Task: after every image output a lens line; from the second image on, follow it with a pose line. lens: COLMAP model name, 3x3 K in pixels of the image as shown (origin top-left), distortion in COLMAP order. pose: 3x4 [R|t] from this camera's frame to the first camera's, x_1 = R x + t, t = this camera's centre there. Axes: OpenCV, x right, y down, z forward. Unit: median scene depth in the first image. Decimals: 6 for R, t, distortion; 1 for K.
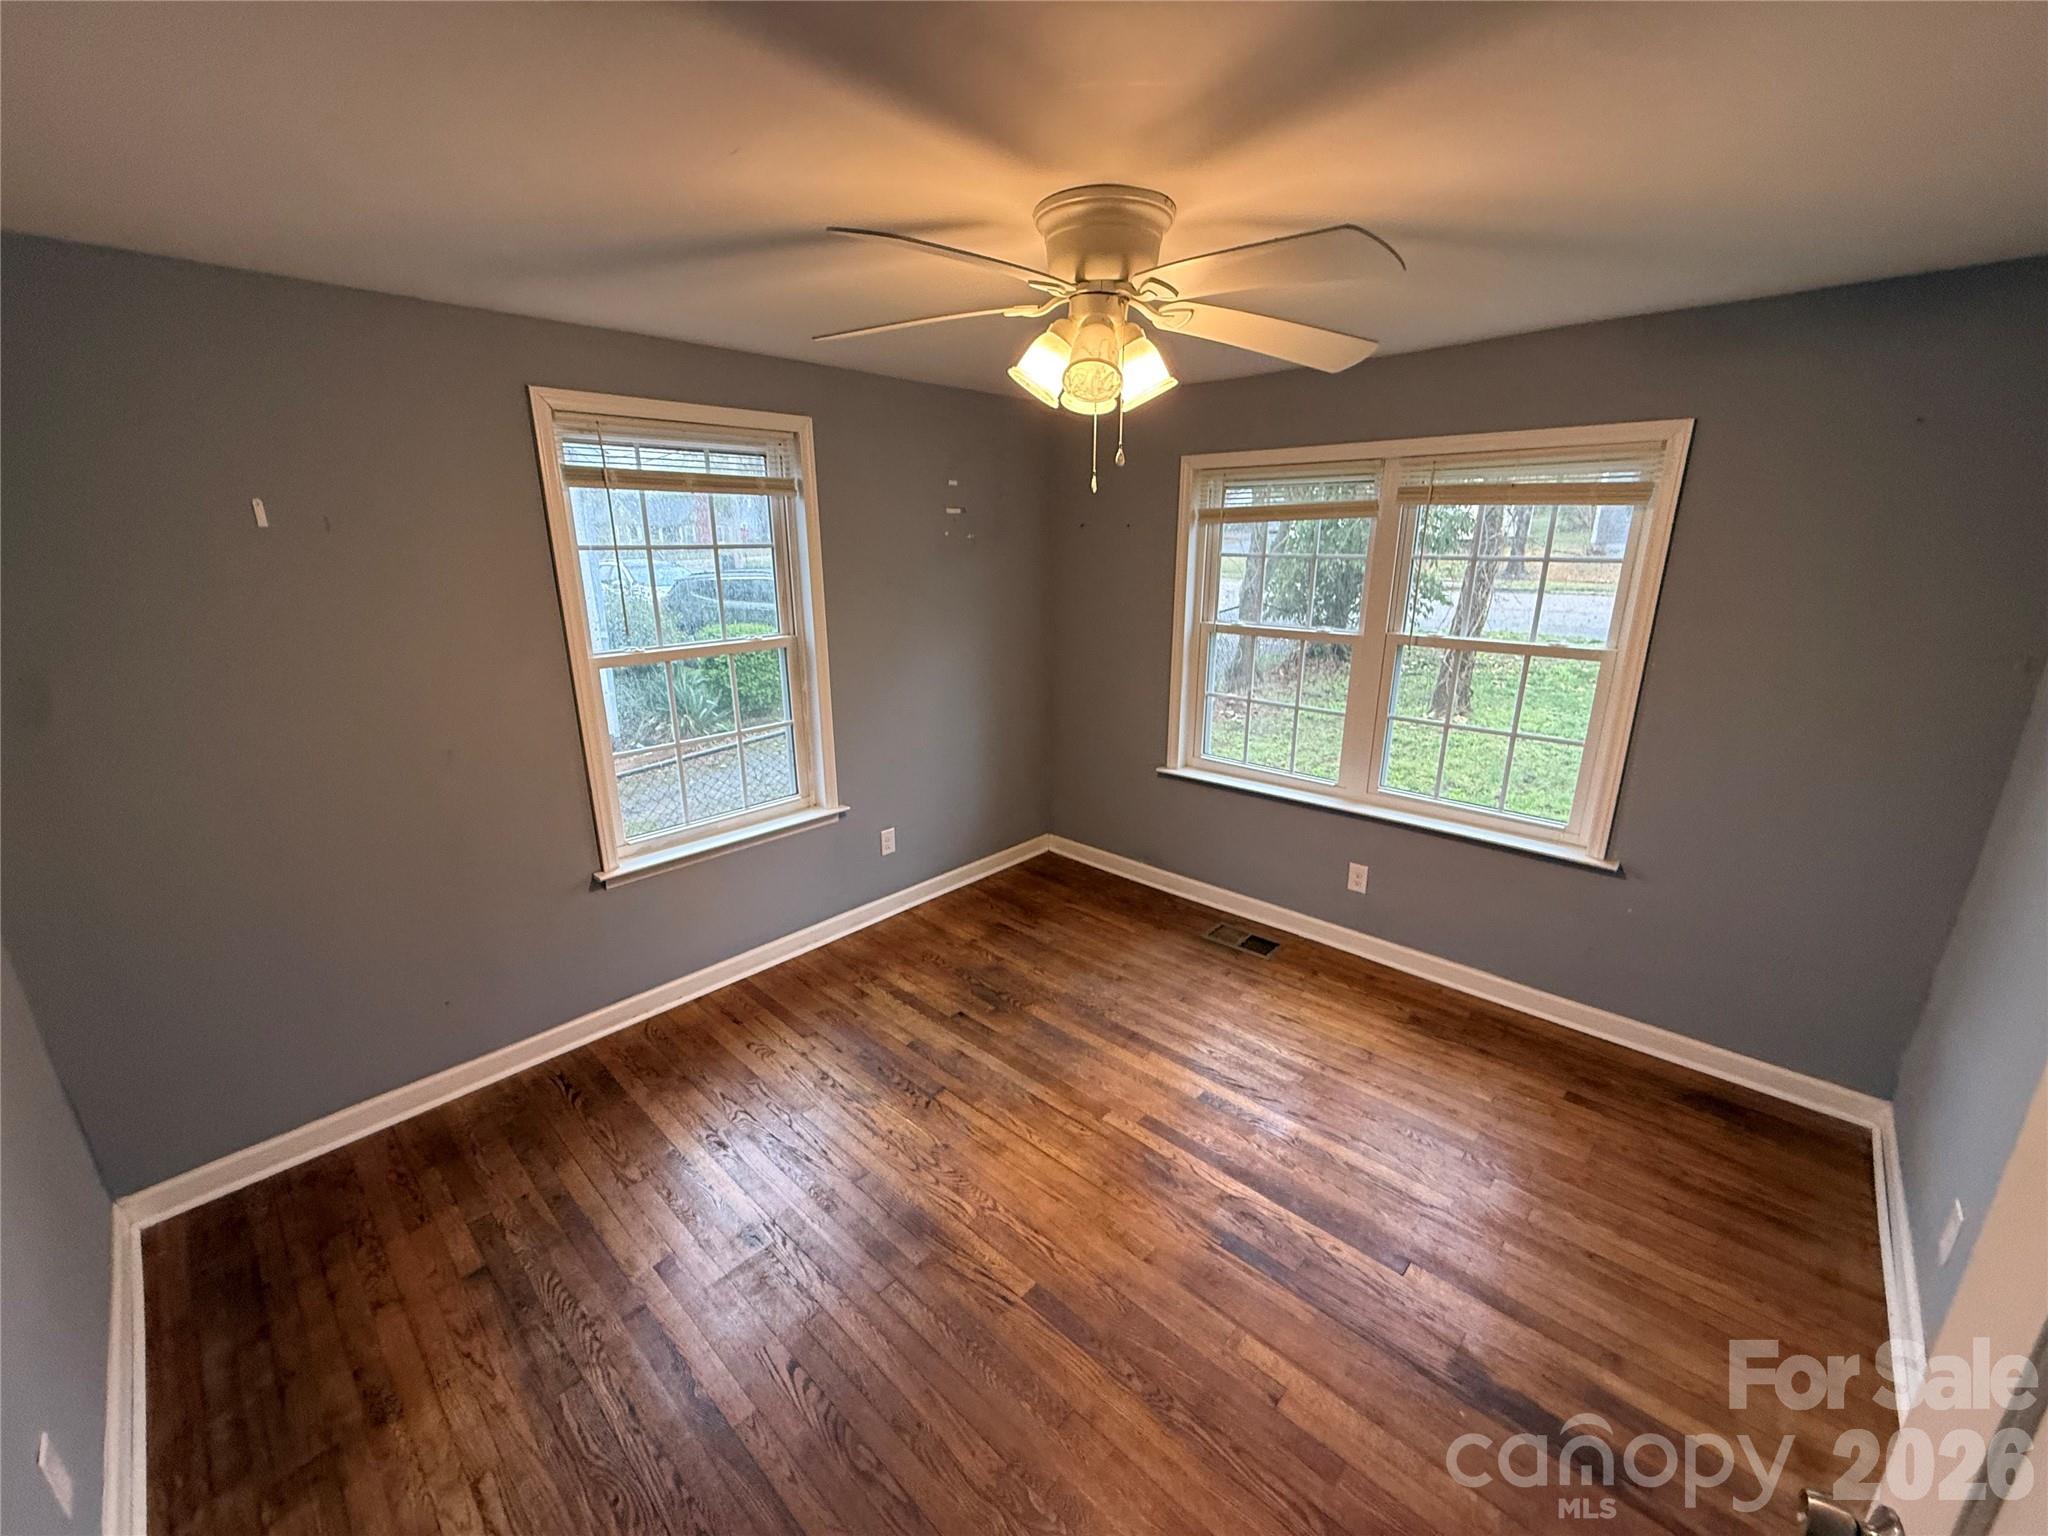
lens RADIAL K [[814.8, 0, 1024.0], [0, 814.8, 768.0], [0, 0, 1]] dist [0.000939, 0.000461]
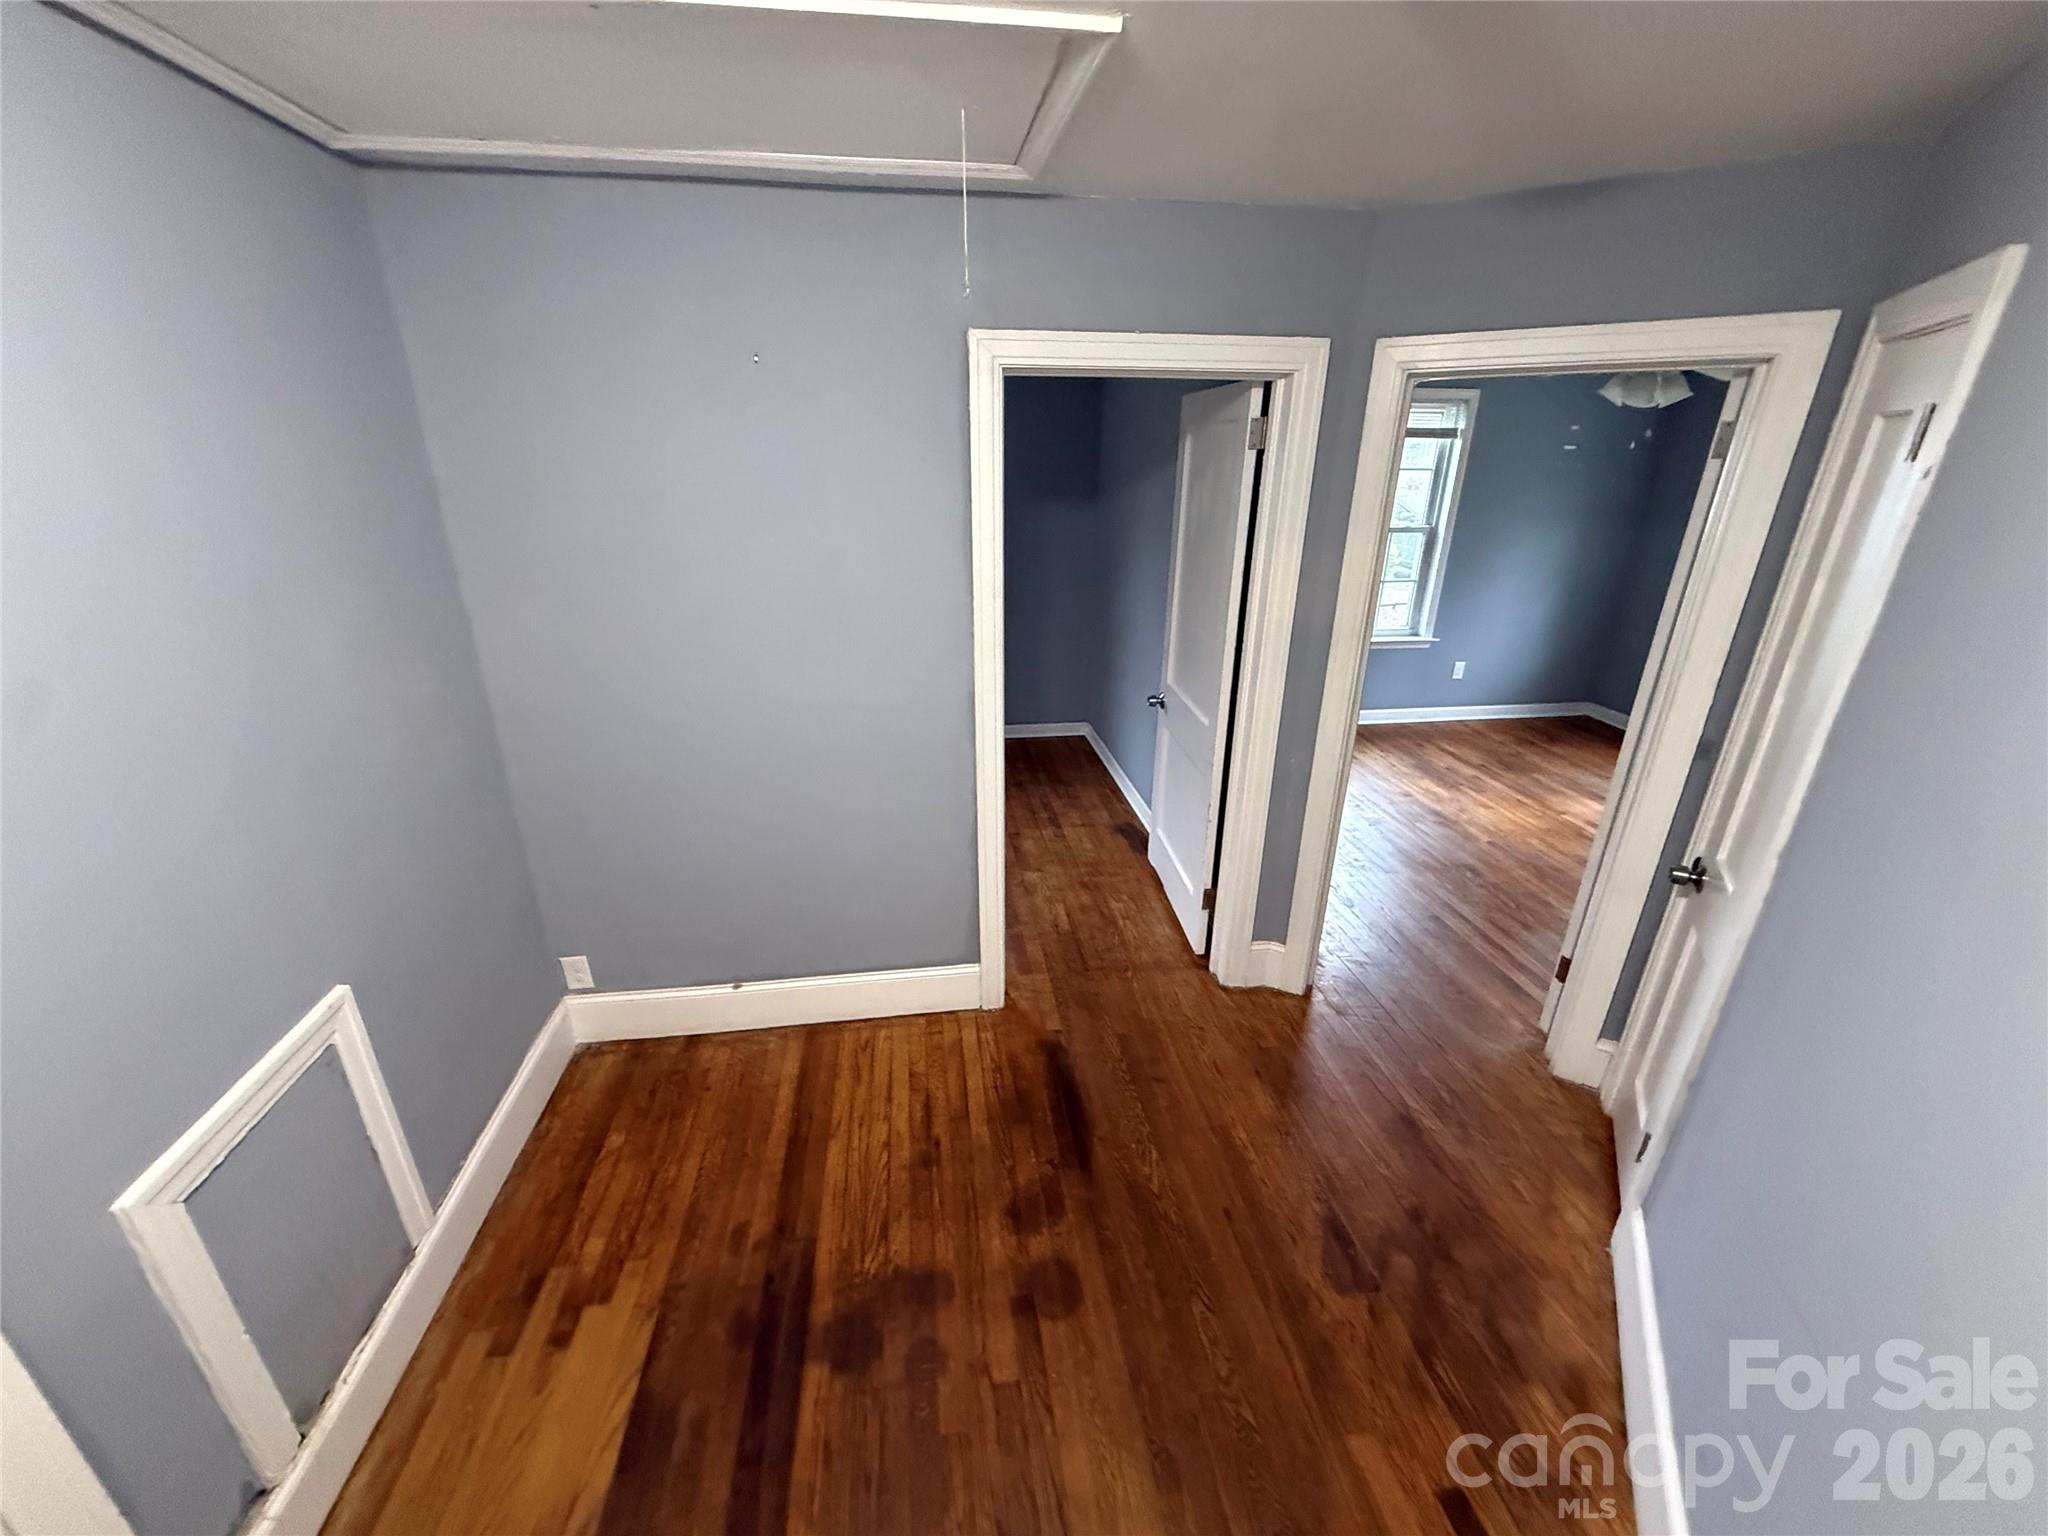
lens RADIAL K [[814.8, 0, 1024.0], [0, 814.8, 768.0], [0, 0, 1]] dist [0.000939, 0.000461]
pose [[0.780520, 0.239938, -0.577251, 0.155636], [-0.185238, 0.970708, 0.153015, 0.235891], [0.597056, -0.012502, 0.802102, -0.904029]]
